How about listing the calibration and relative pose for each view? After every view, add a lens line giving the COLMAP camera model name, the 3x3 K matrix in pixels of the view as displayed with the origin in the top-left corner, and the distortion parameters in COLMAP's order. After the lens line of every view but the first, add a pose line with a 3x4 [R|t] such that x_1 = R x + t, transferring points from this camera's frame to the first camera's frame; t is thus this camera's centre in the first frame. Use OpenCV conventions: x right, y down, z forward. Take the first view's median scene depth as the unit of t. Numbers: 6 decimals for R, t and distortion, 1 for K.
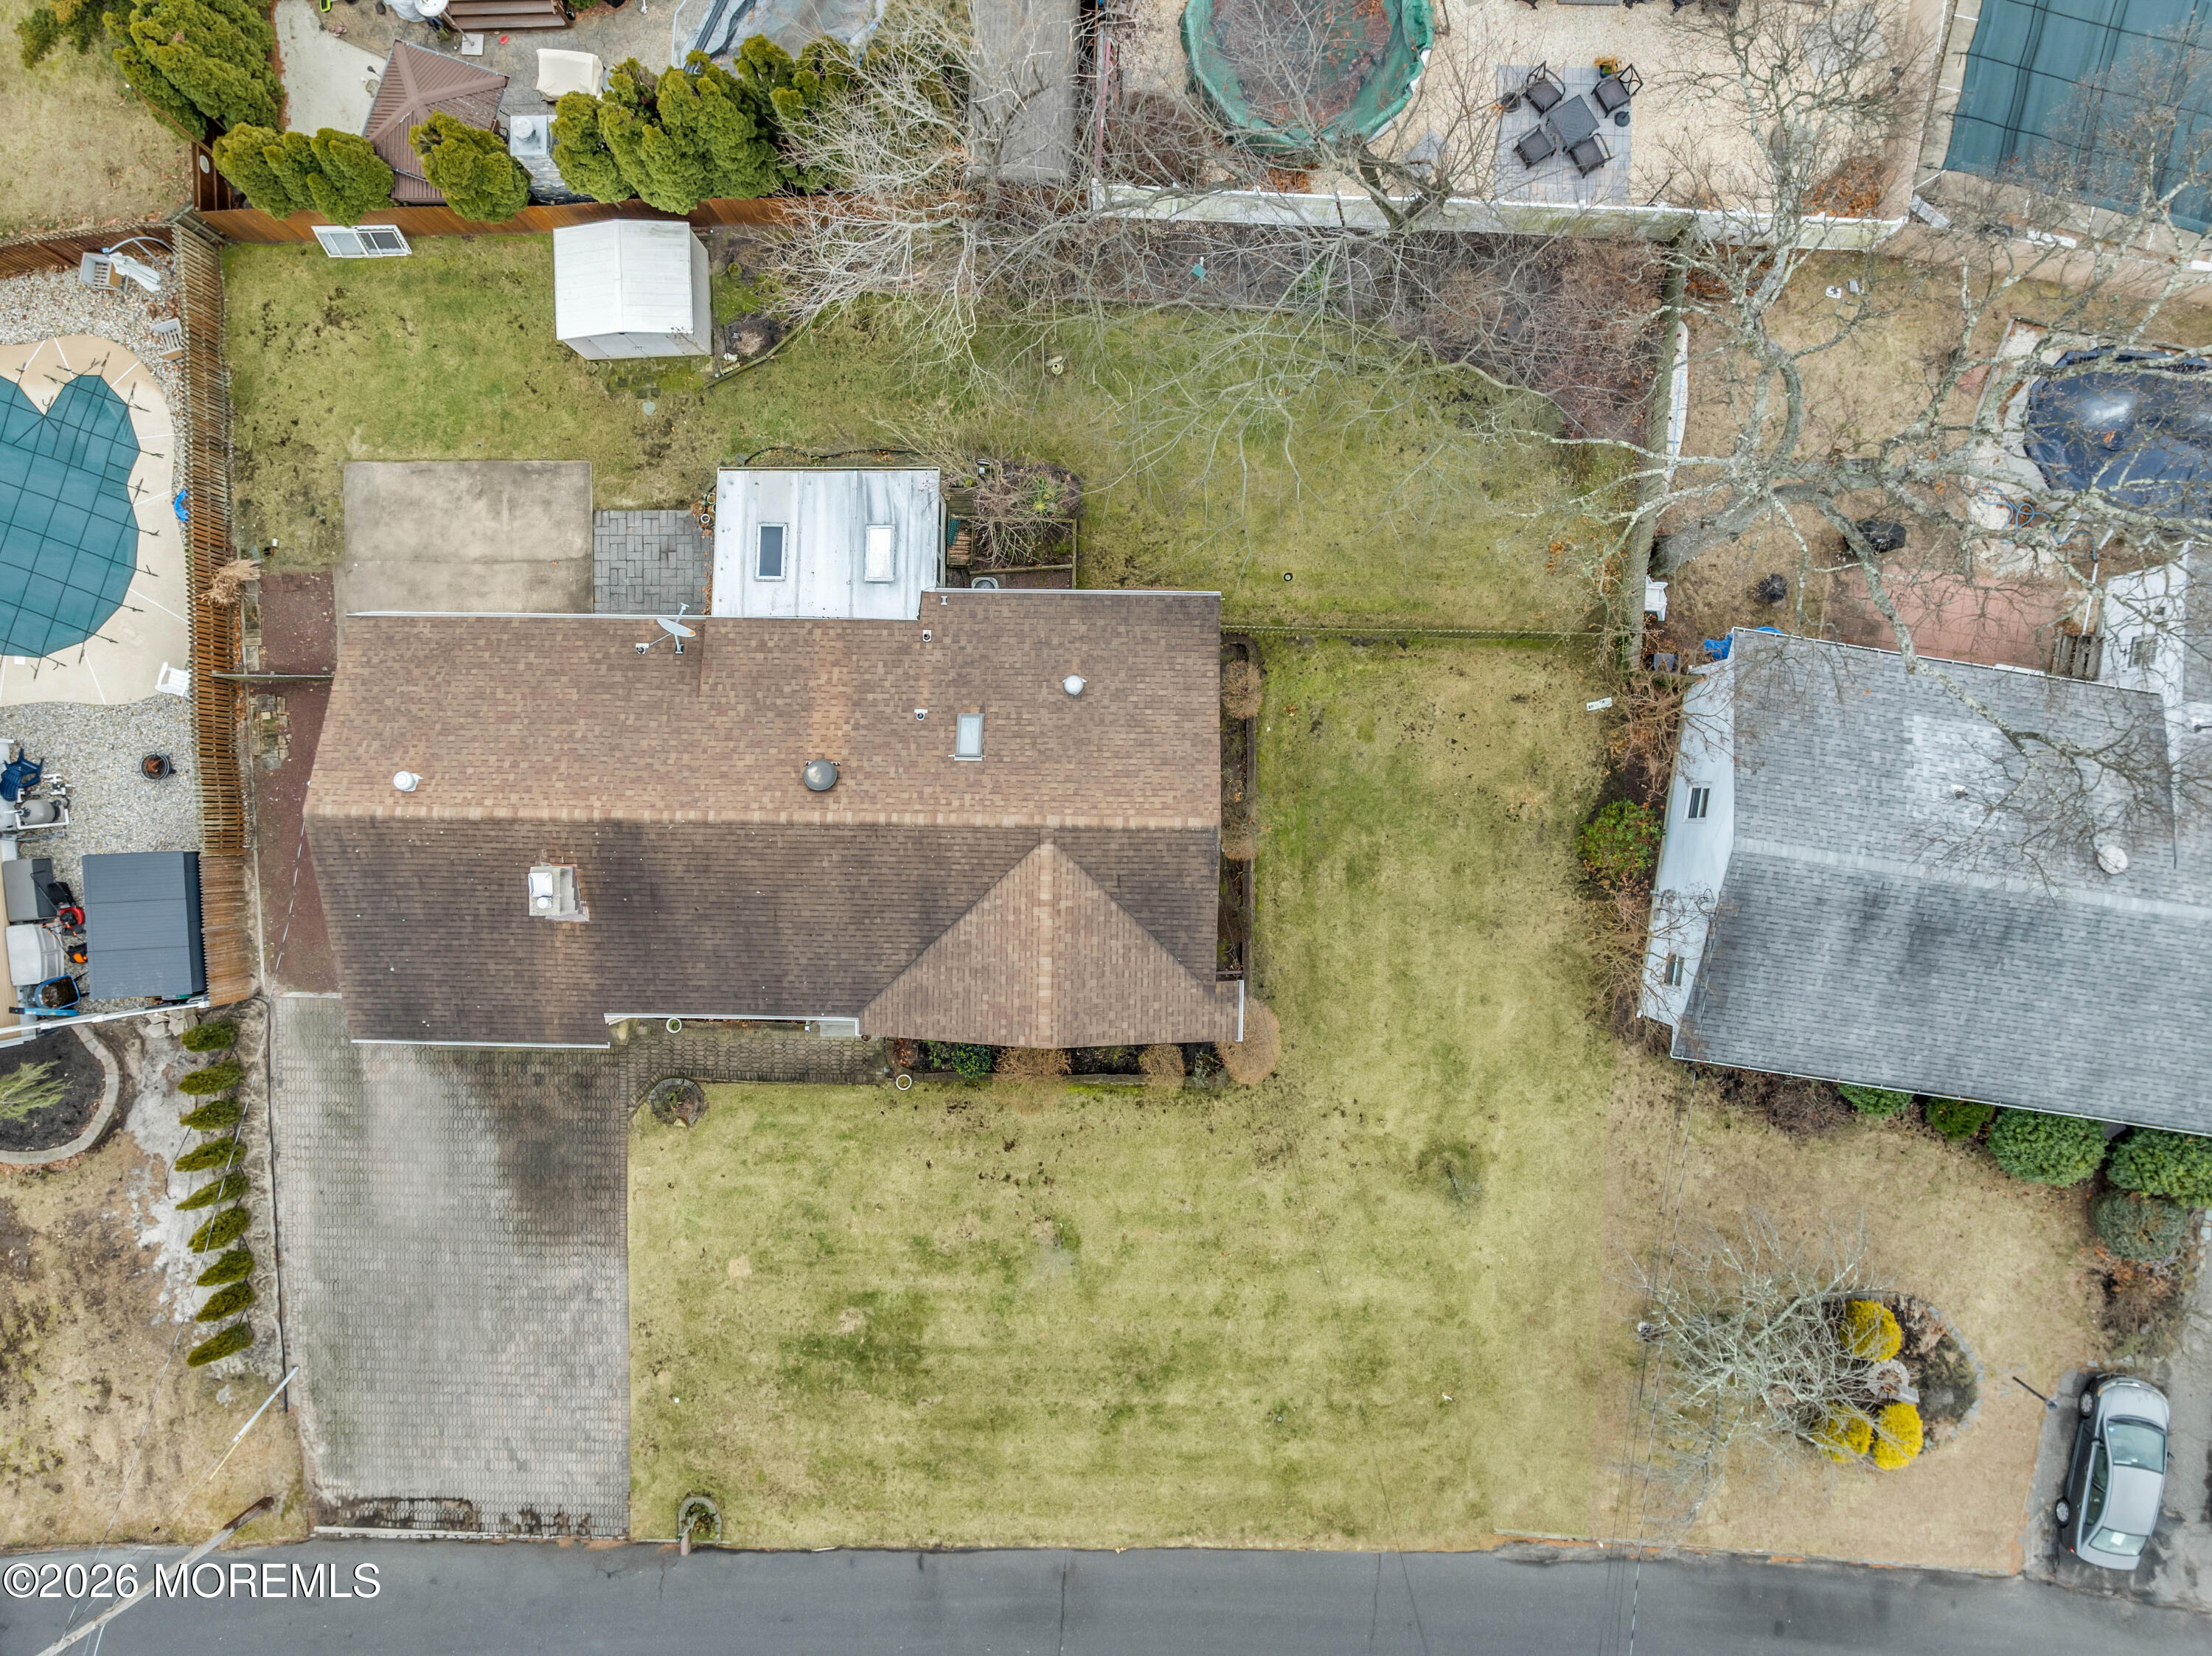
lens RADIAL K [[1586.0, 0, 1101.2], [0, 1586.0, 815.1], [0, 0, 1]] dist [-0.037366, -0.001342]
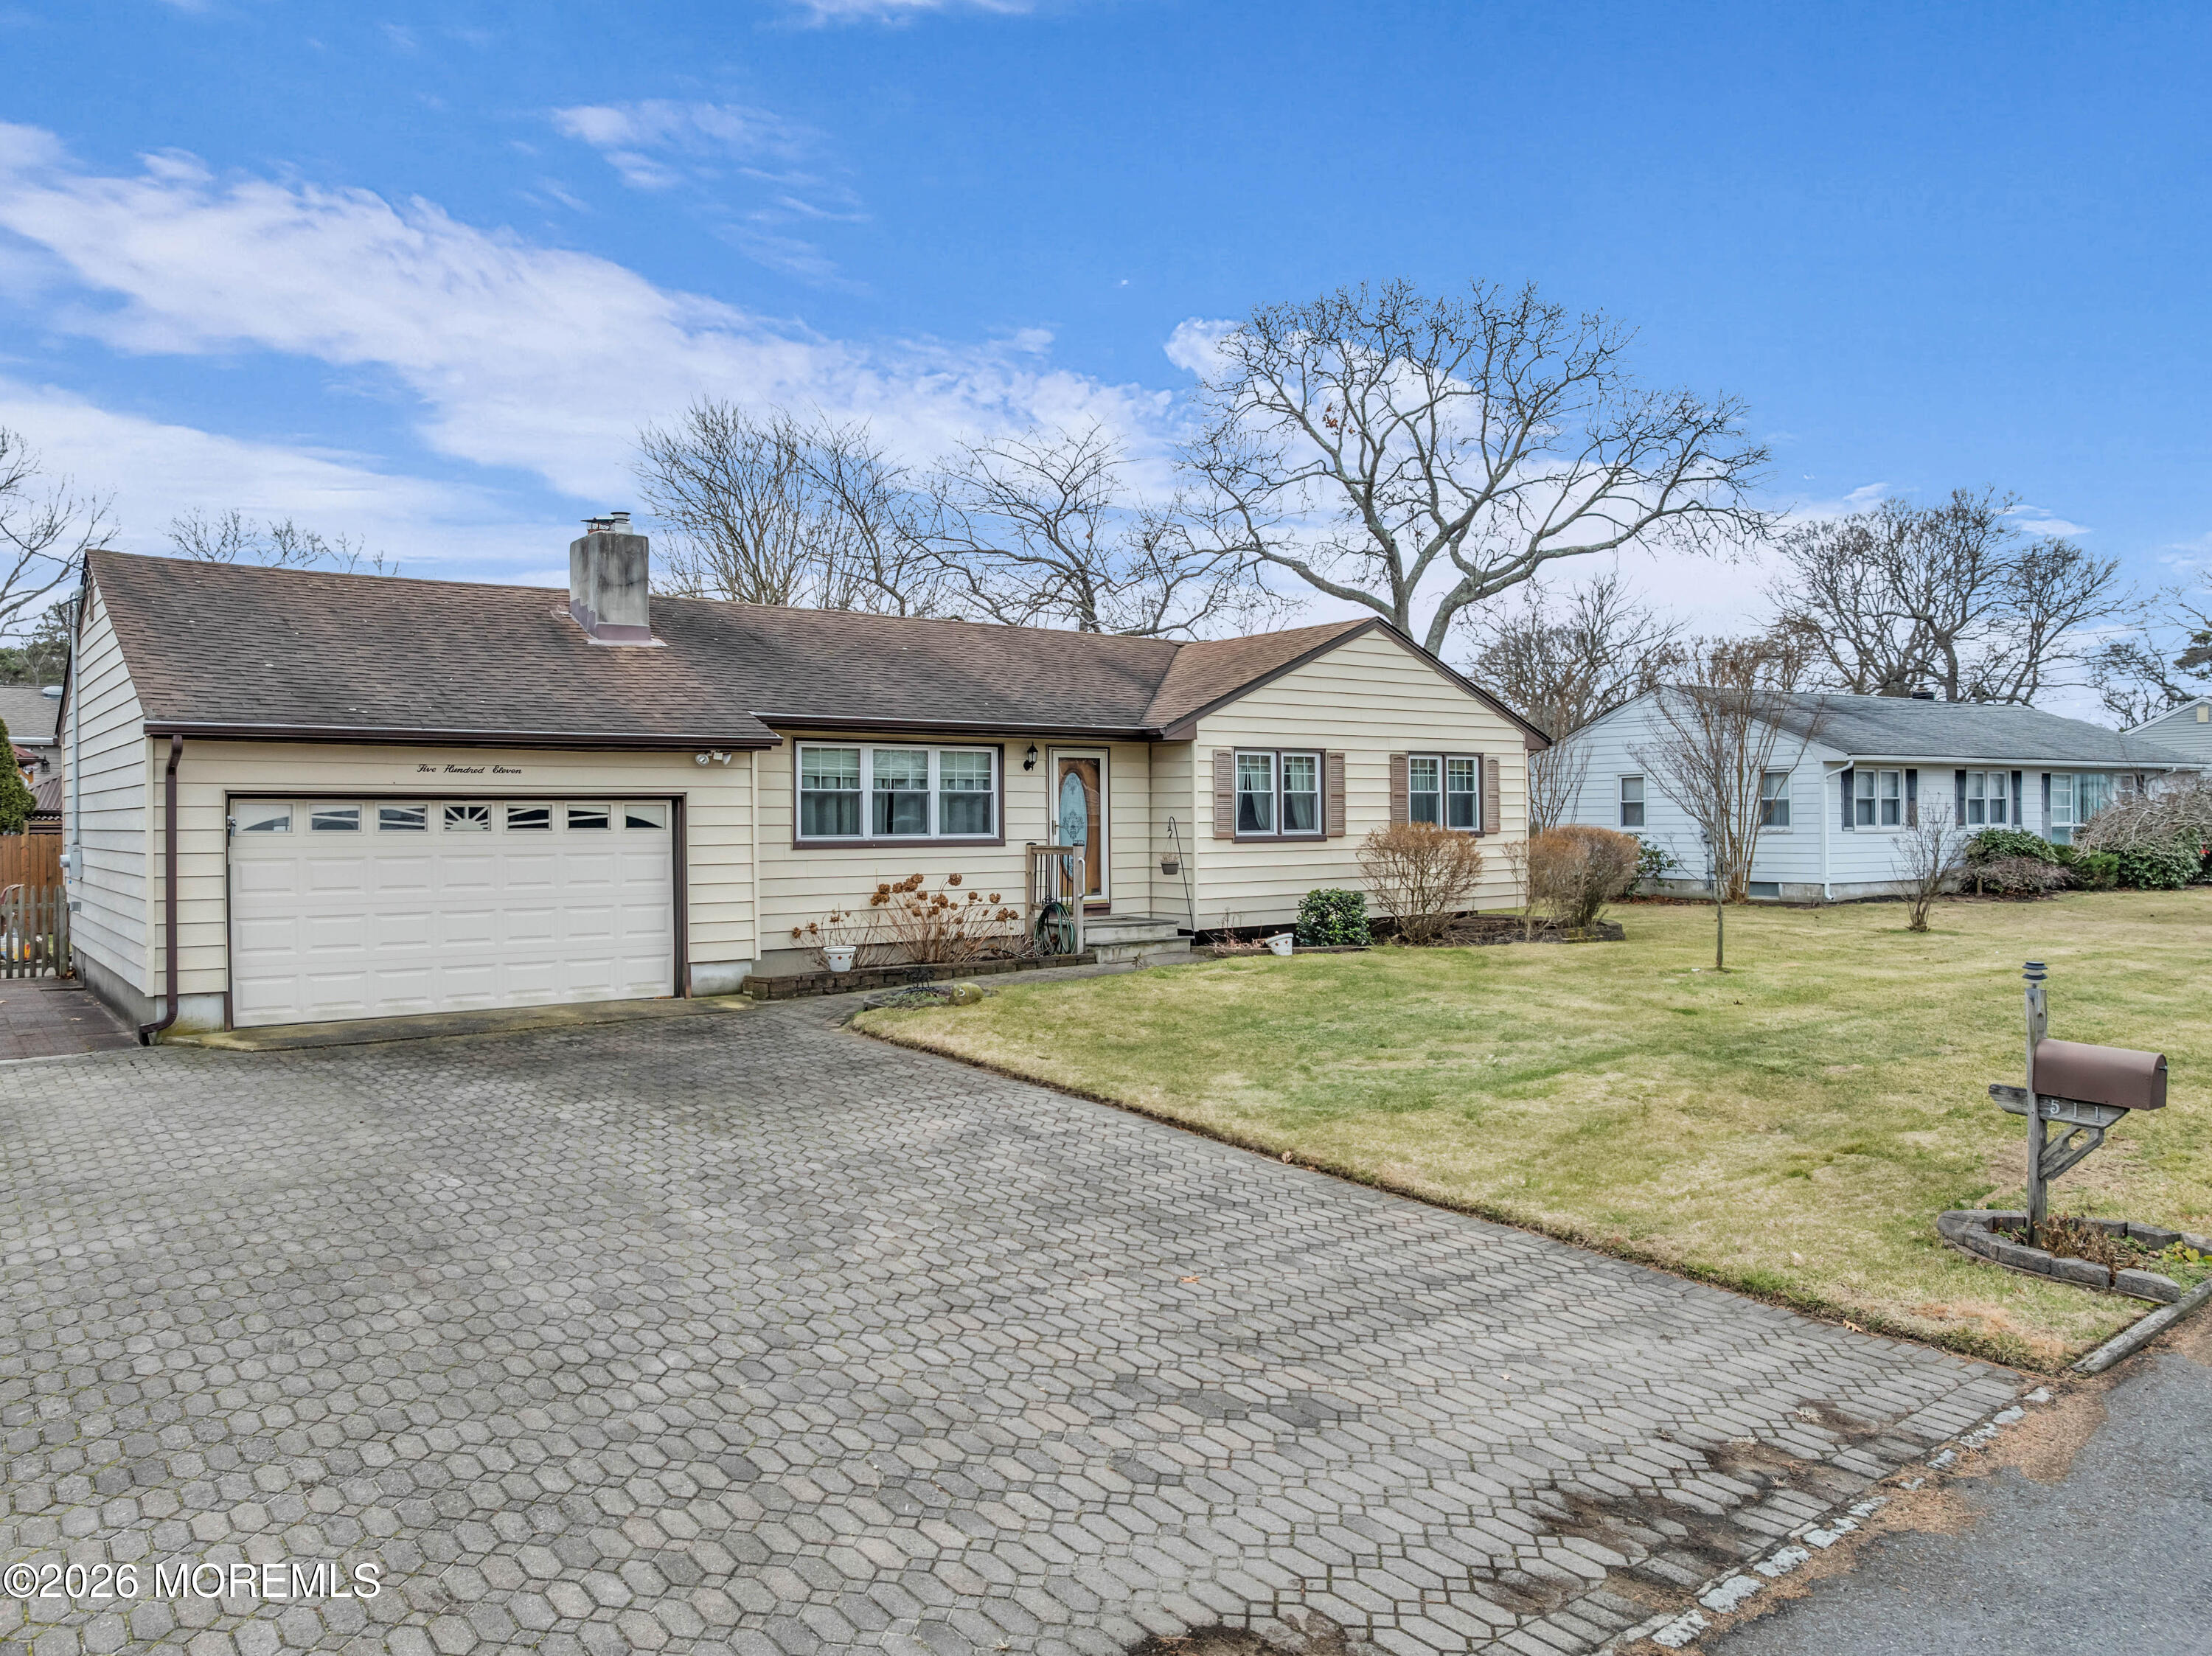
lens RADIAL K [[1586.0, 0, 1112.9], [0, 1586.0, 819.9], [0, 0, 1]] dist [-0.037366, -0.001342]
pose [[0.776586, 0.009776, 0.629935, -0.492415], [0.629990, -0.020079, -0.776343, 0.535240], [0.005059, 0.999751, -0.021752, 0.956737]]
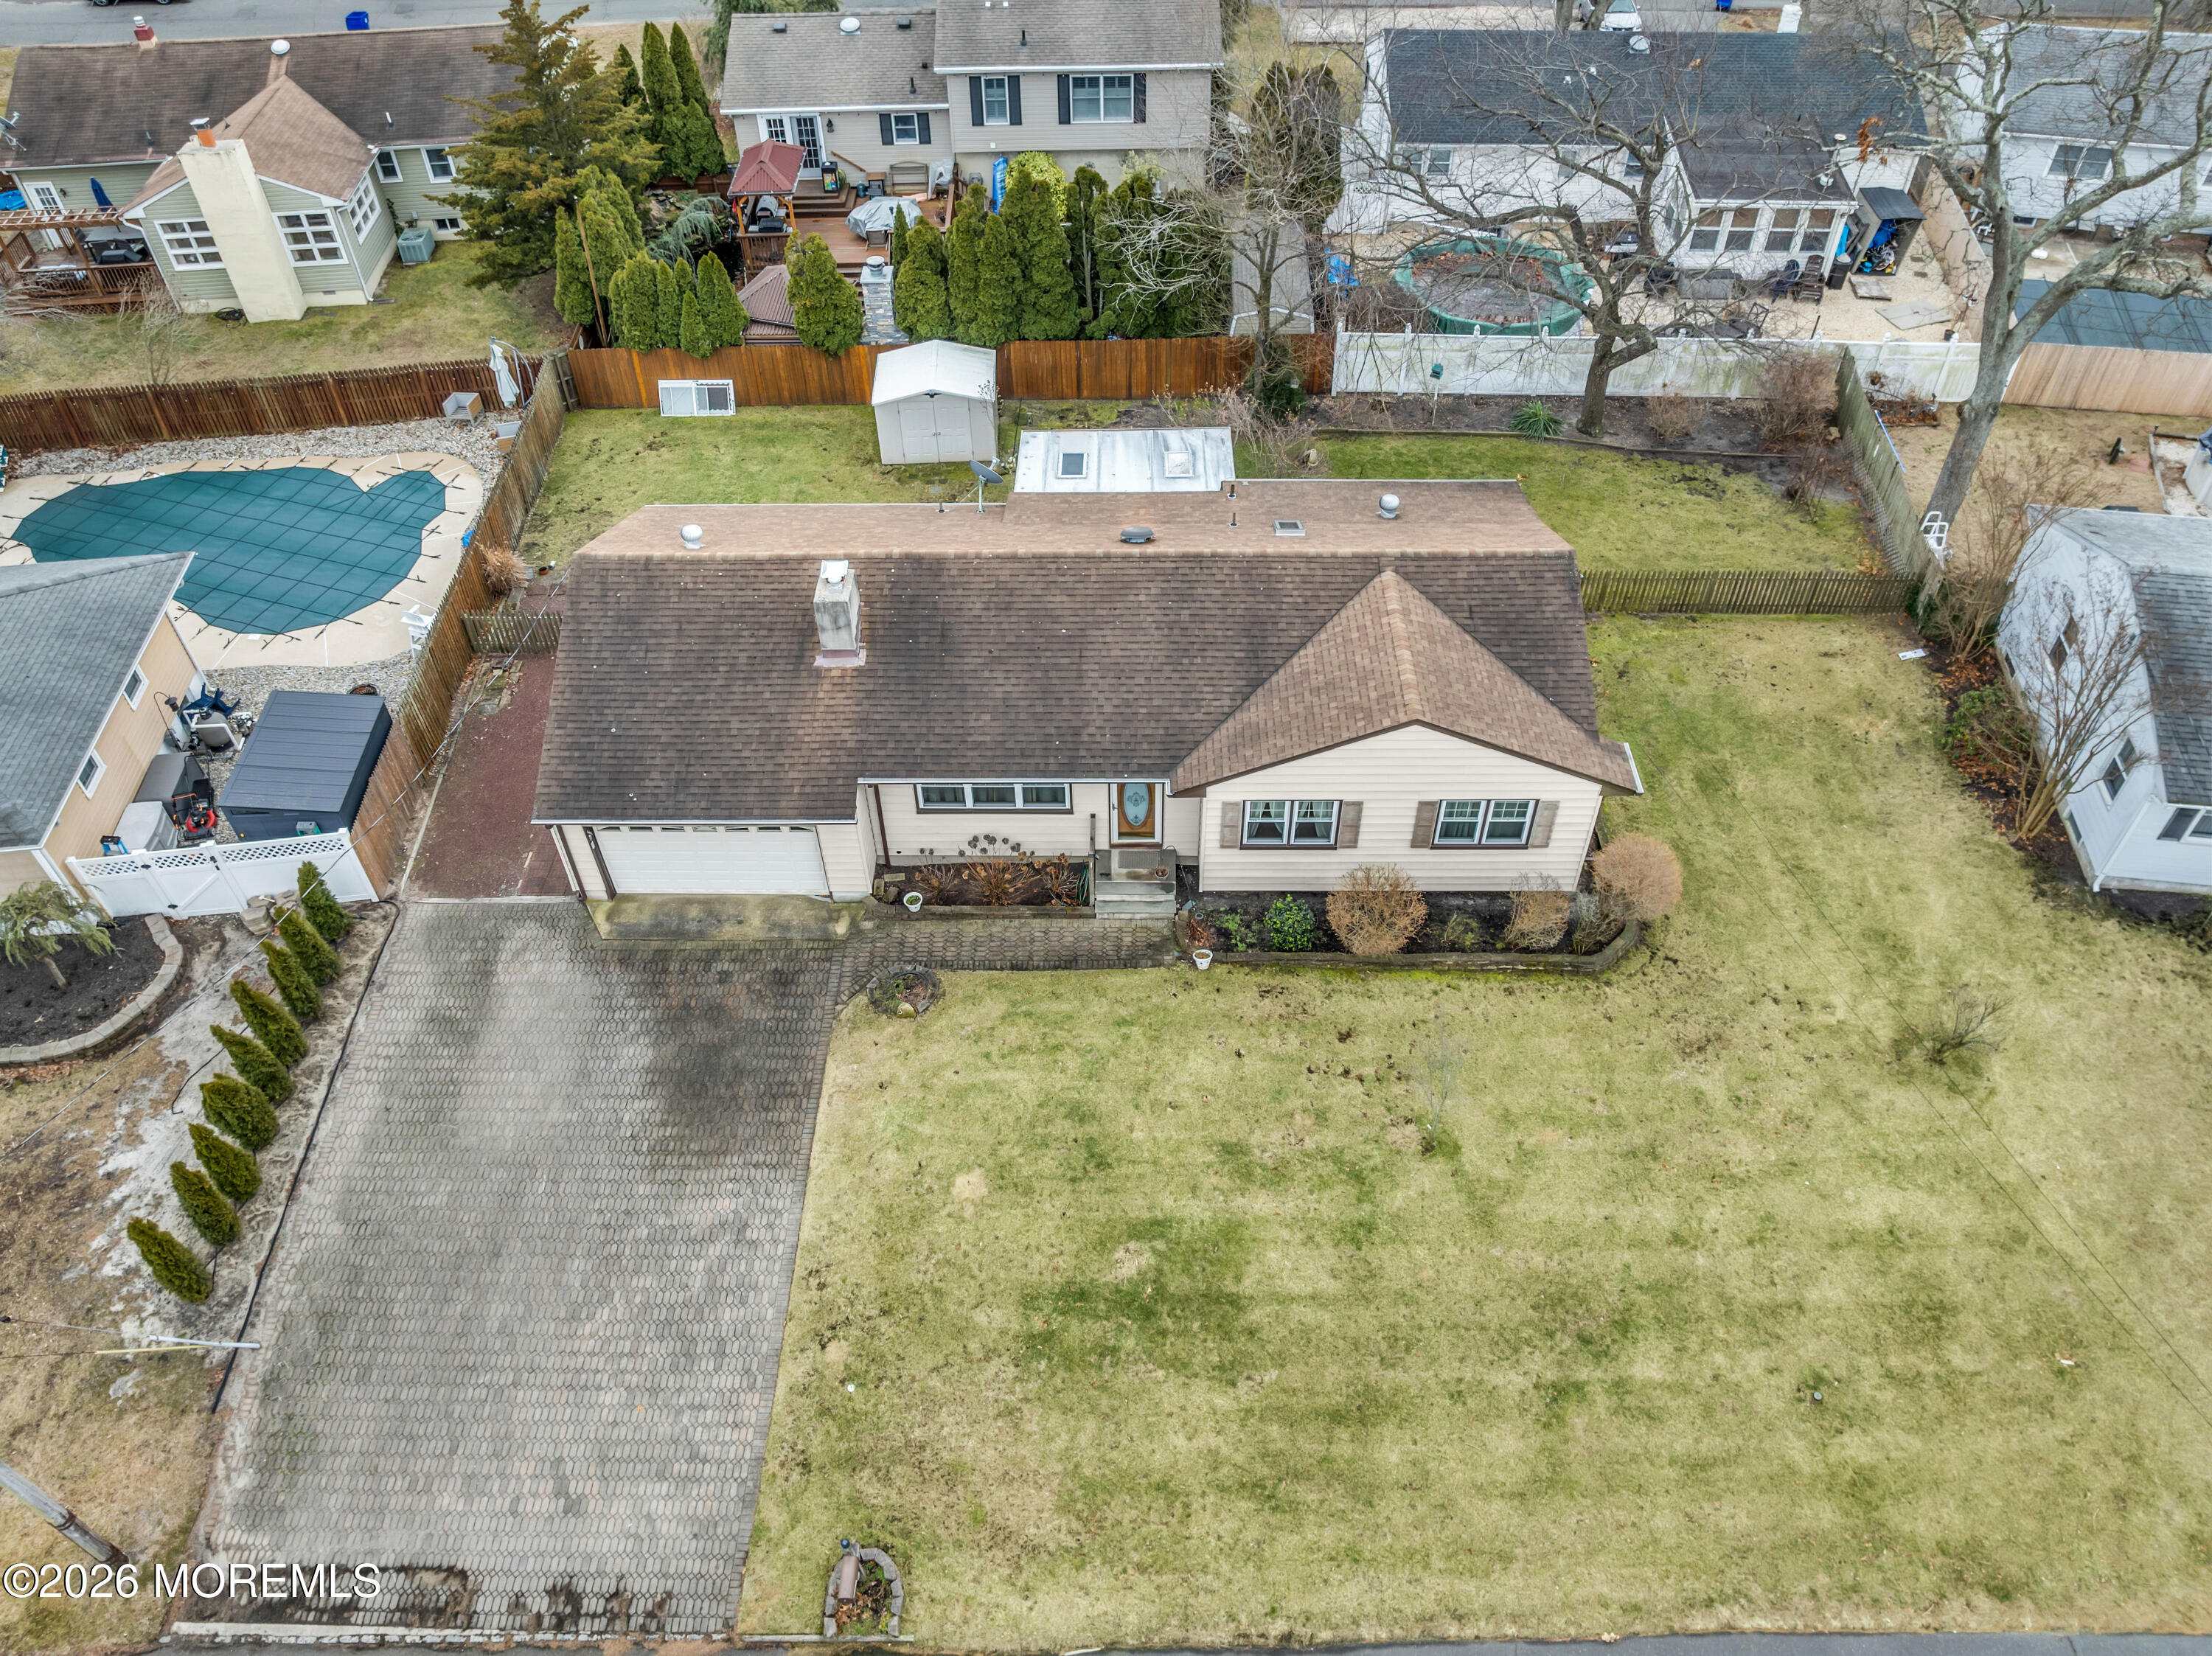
lens RADIAL K [[1586.0, 0, 1100.7], [0, 1586.0, 819.7], [0, 0, 1]] dist [-0.037366, -0.001342]
pose [[0.999986, 0.004957, 0.002093, -0.174122], [-0.001969, 0.699065, -0.715056, 0.667235], [-0.005007, 0.715041, 0.699064, 0.402602]]
